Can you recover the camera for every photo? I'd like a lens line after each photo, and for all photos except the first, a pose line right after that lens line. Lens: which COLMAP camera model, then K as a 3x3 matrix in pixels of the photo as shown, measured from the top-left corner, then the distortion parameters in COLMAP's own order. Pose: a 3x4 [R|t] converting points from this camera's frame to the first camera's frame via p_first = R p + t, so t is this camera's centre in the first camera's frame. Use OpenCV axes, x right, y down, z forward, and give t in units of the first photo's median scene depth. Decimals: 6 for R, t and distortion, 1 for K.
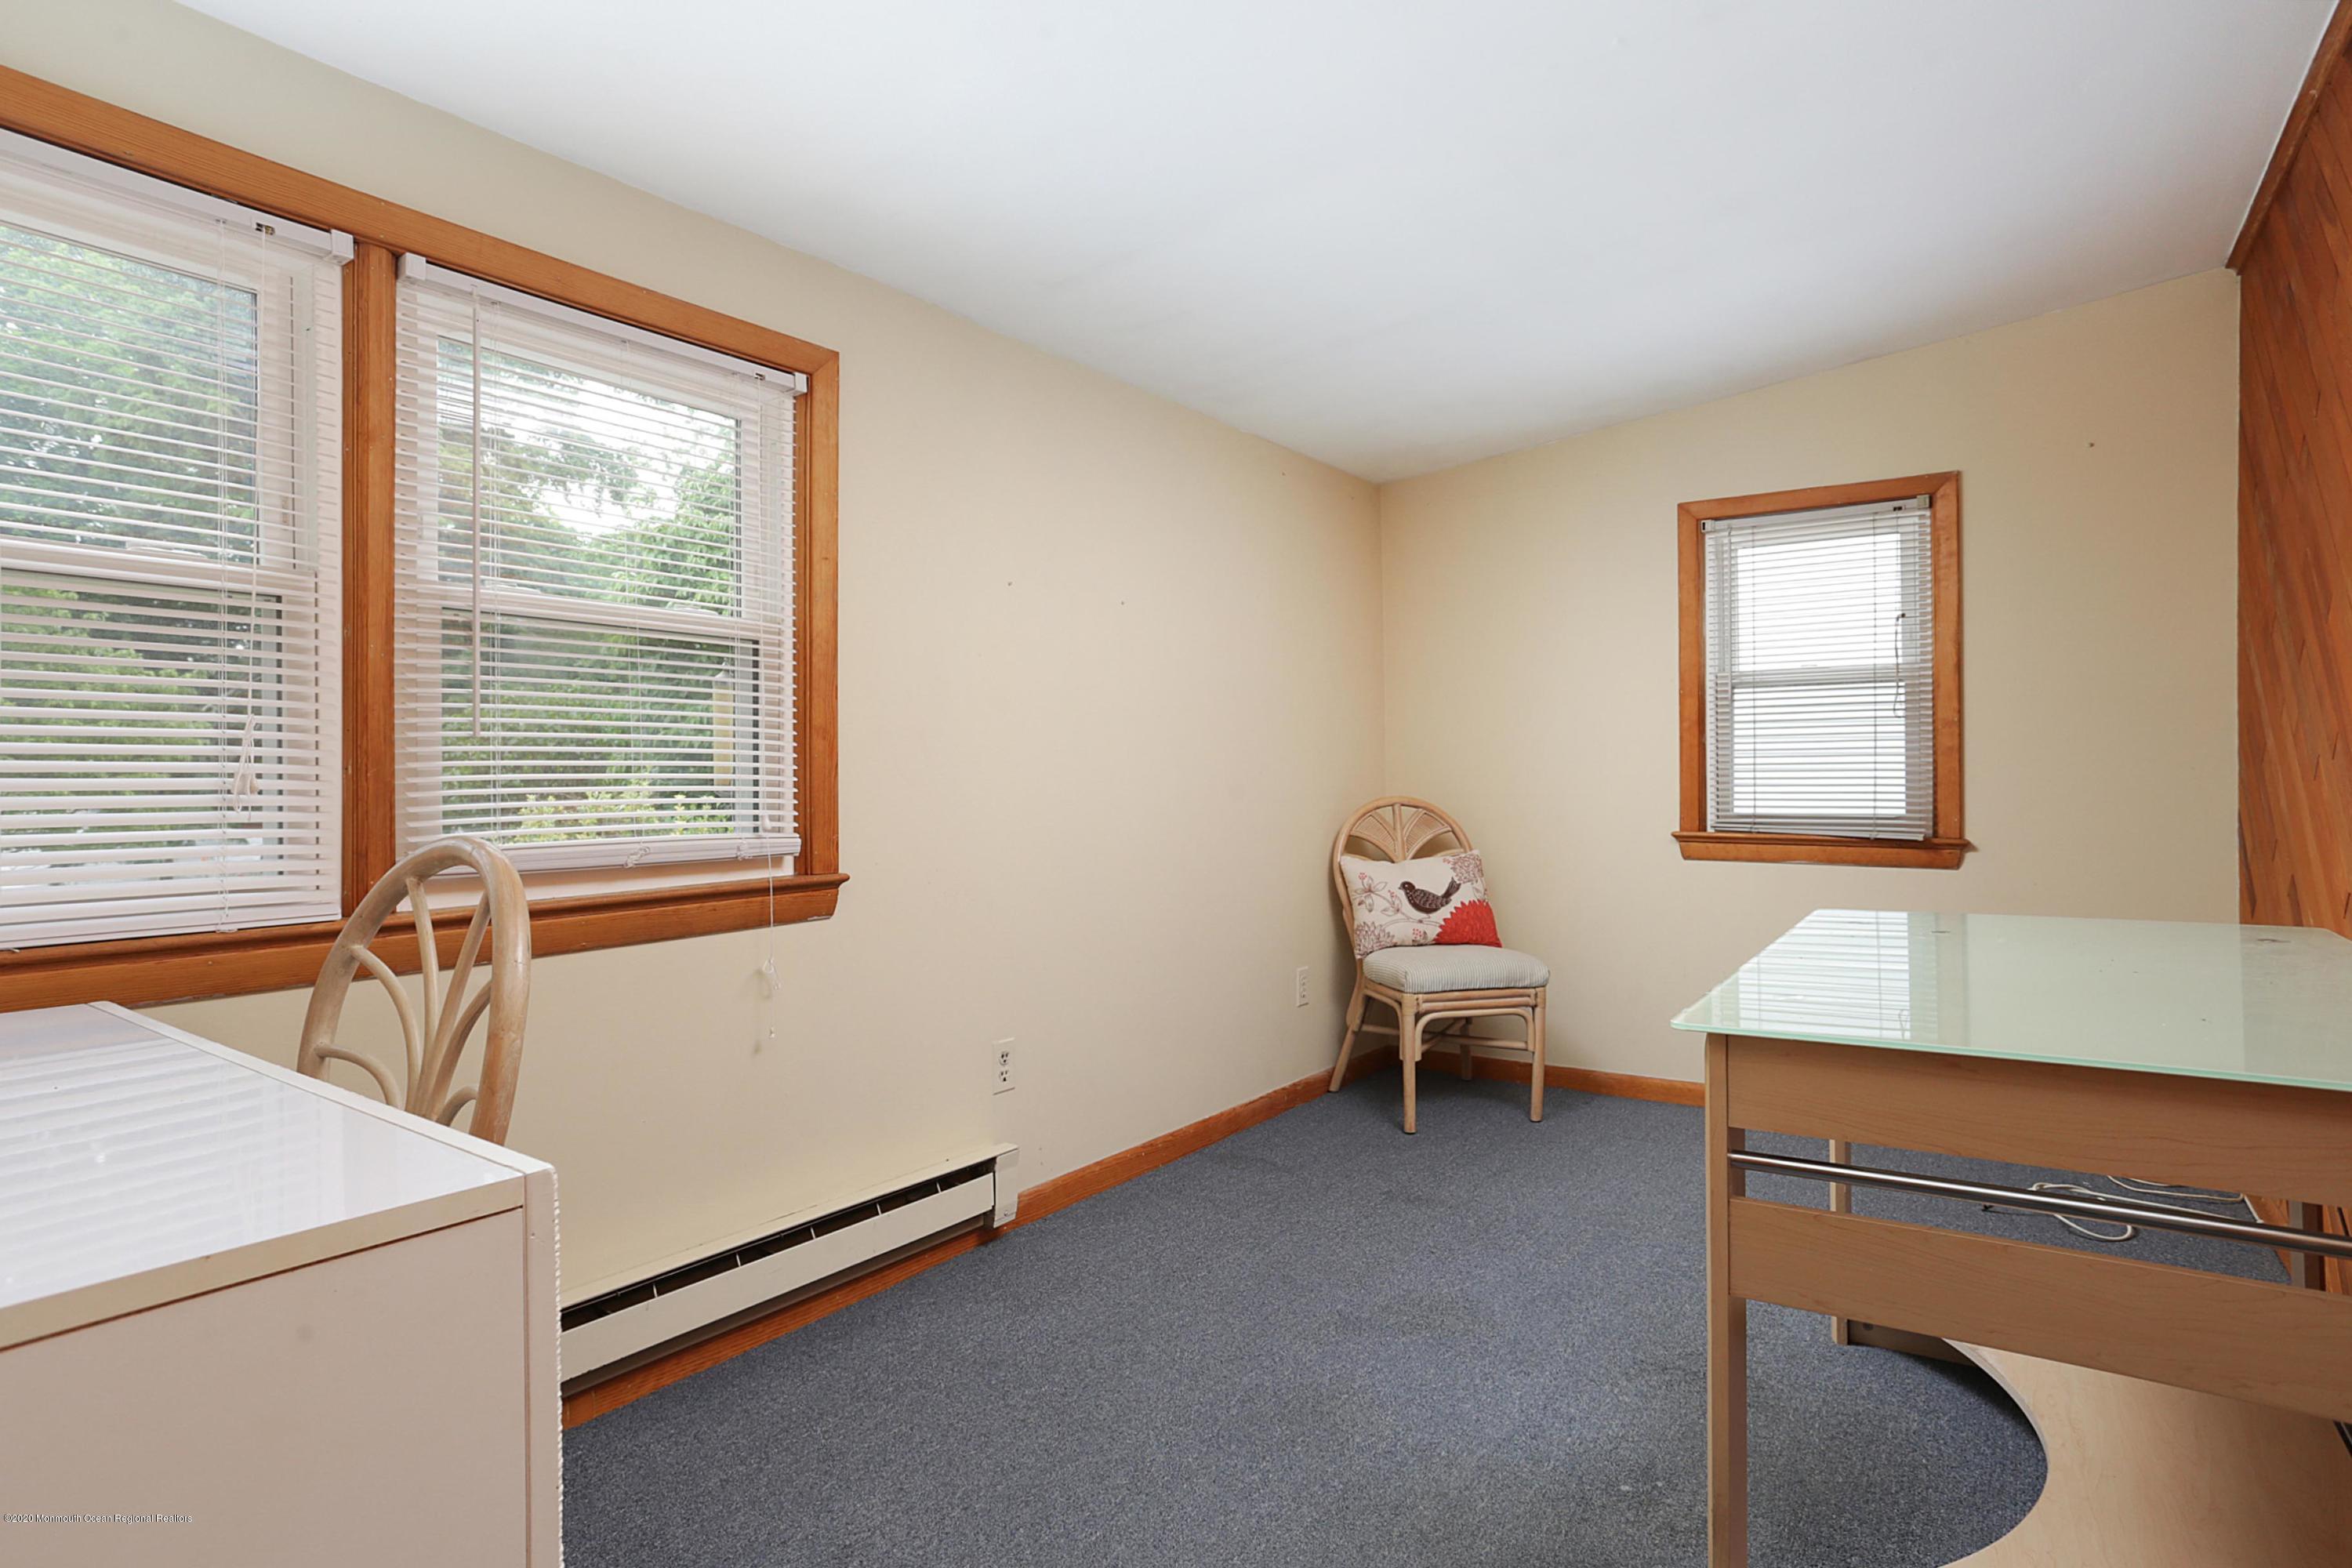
lens RADIAL K [[1208.9, 0, 1158.6], [0, 1208.9, 785.7], [0, 0, 1]] dist [-0.007403, 0.000225]
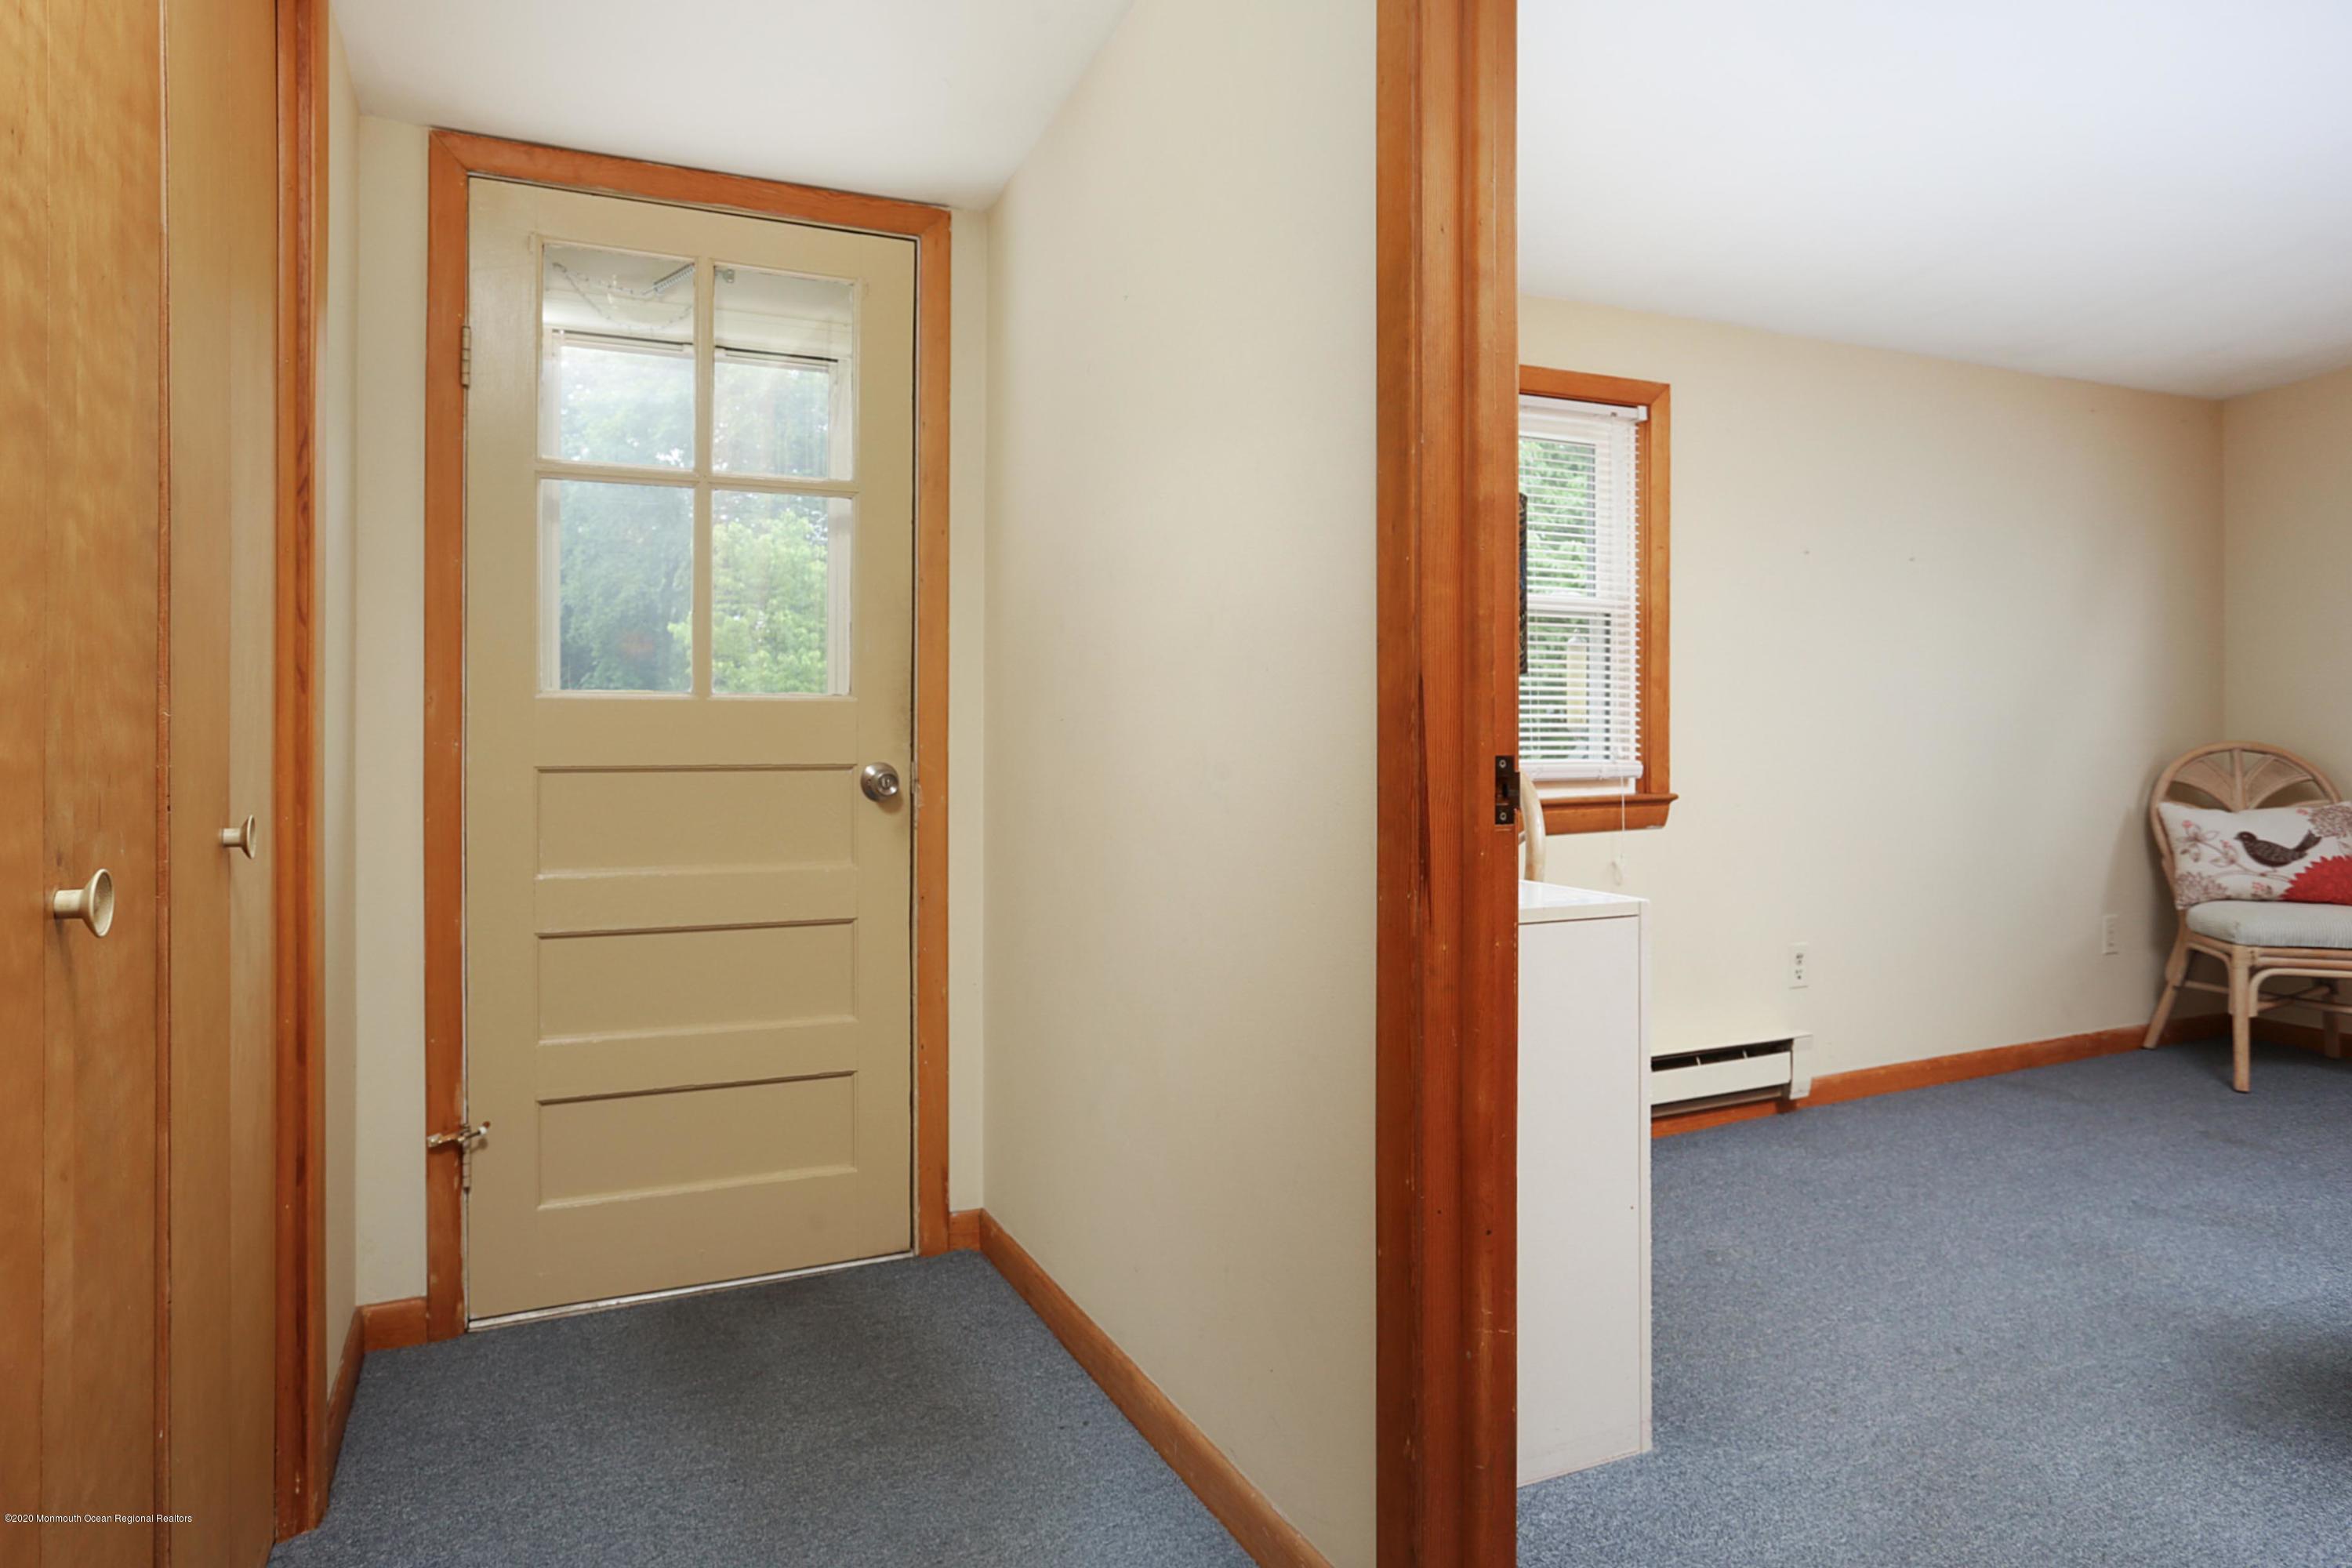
lens RADIAL K [[1464.5, 0, 1174.9], [0, 1464.5, 718.0], [0, 0, 1]] dist [-0.028283, 0.040869]
pose [[0.889852, 0.005086, -0.456222, -0.022987], [-0.006861, 0.999974, -0.002234, 0.000166], [0.456199, 0.005118, 0.889863, -0.547260]]
